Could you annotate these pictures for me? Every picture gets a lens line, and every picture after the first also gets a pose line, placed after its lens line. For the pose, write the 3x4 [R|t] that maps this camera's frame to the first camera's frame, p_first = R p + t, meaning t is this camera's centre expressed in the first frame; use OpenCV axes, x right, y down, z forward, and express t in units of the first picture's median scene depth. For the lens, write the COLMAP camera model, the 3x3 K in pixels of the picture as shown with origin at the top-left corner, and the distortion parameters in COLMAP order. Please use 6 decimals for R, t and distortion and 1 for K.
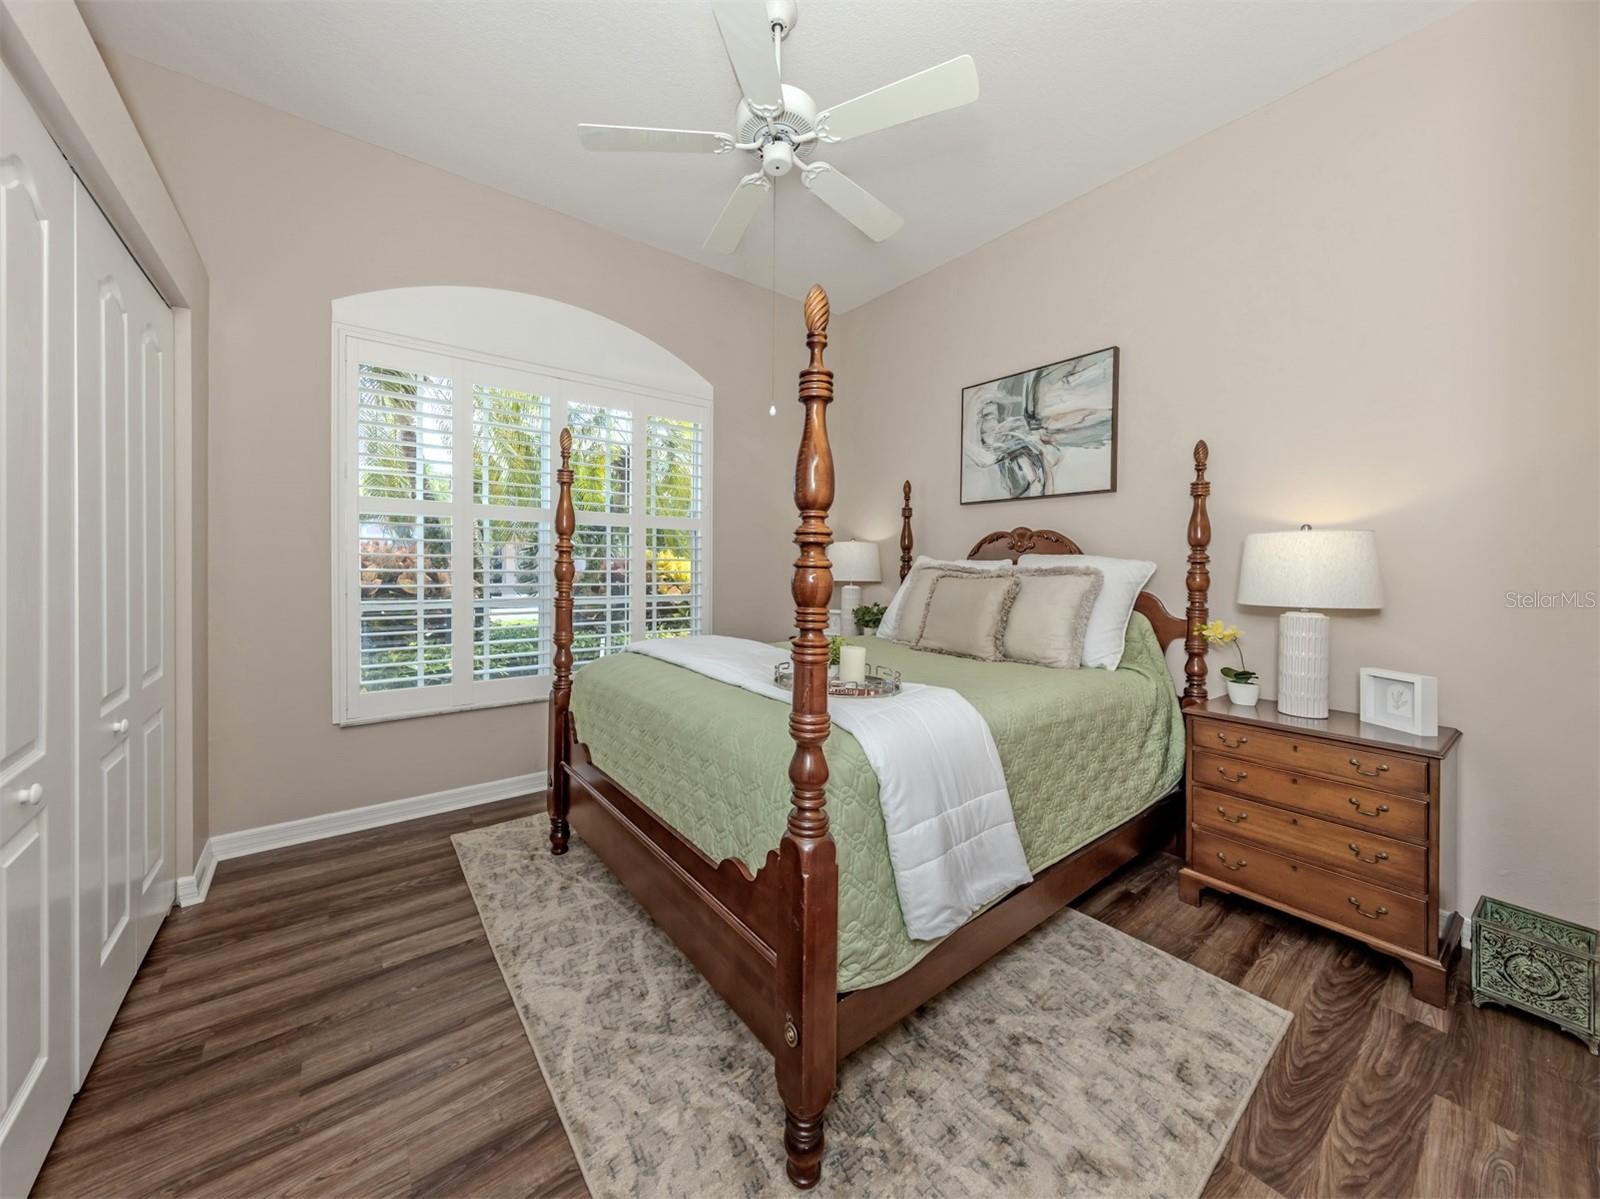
lens RADIAL K [[597.8, 0, 791.4], [0, 597.8, 578.1], [0, 0, 1]] dist [0.000342, -0.000047]
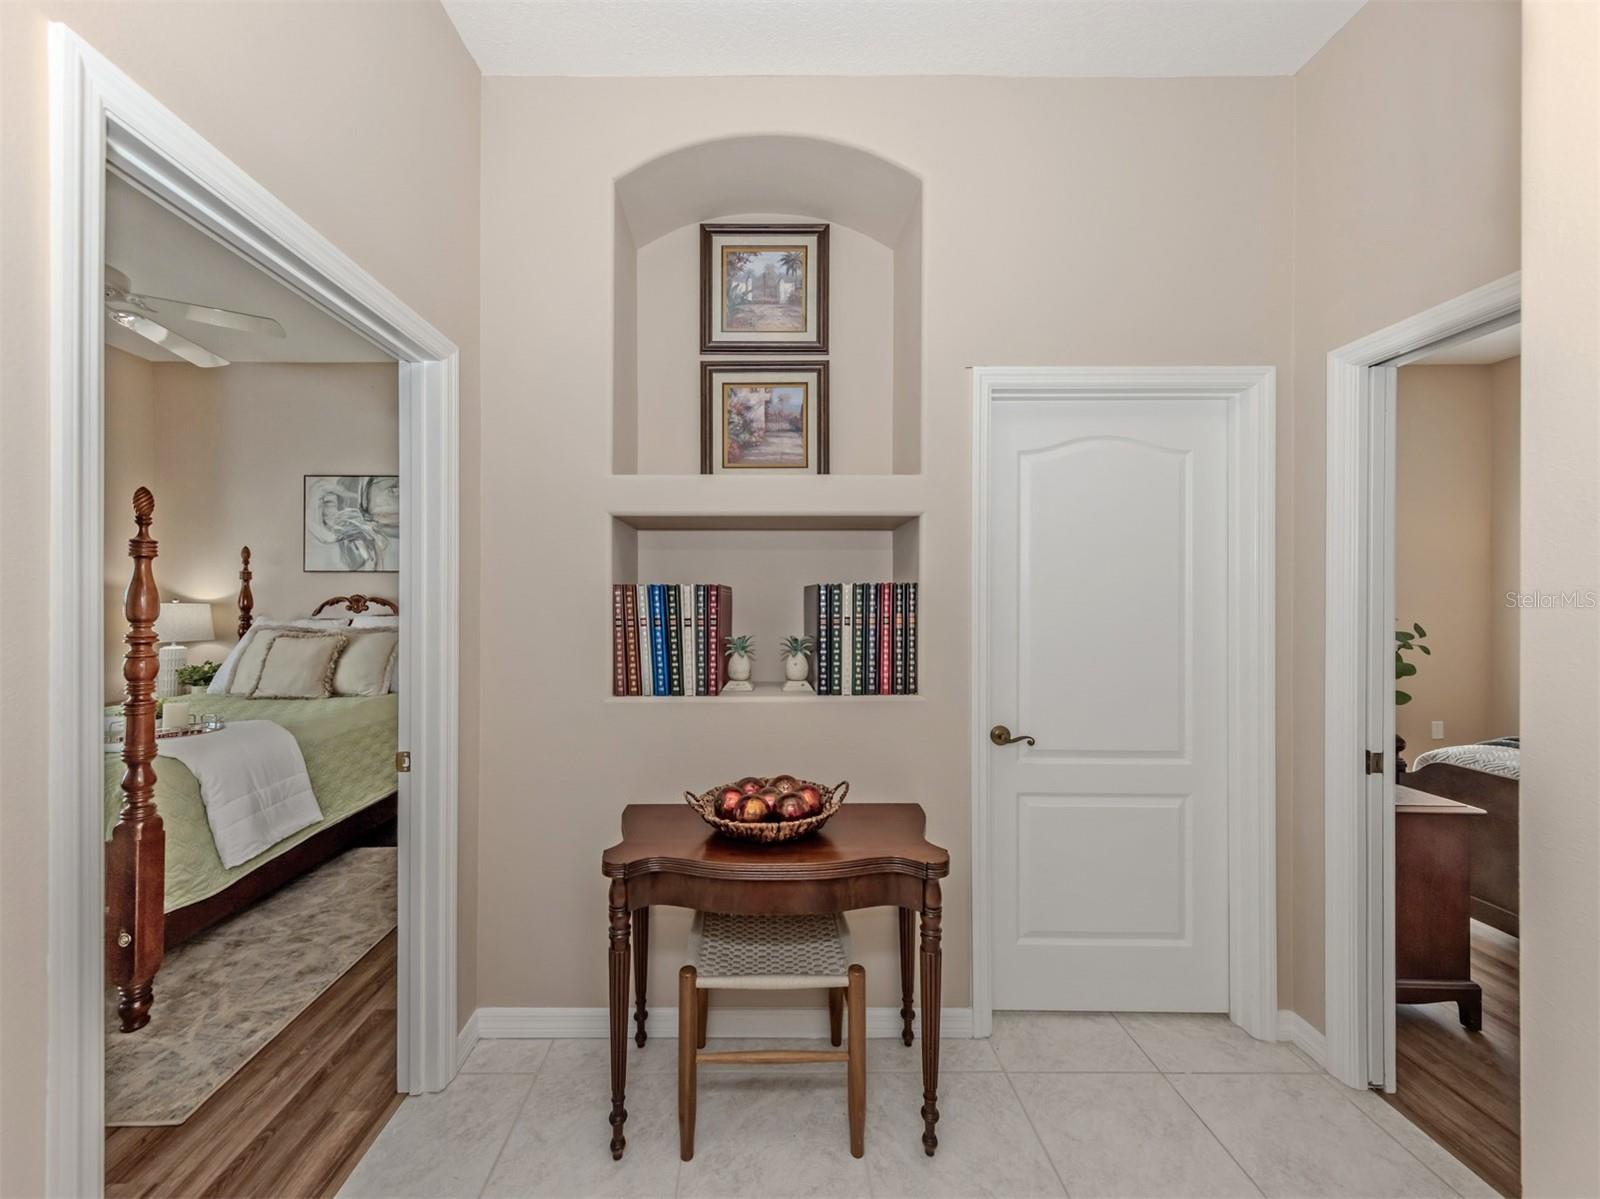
lens RADIAL K [[597.8, 0, 791.4], [0, 597.8, 578.1], [0, 0, 1]] dist [0.000342, -0.000047]
pose [[0.618823, -0.000149, 0.785530, -0.060005], [0.035444, 0.998987, -0.027732, -0.049734], [-0.784730, 0.045004, 0.618201, -0.574697]]
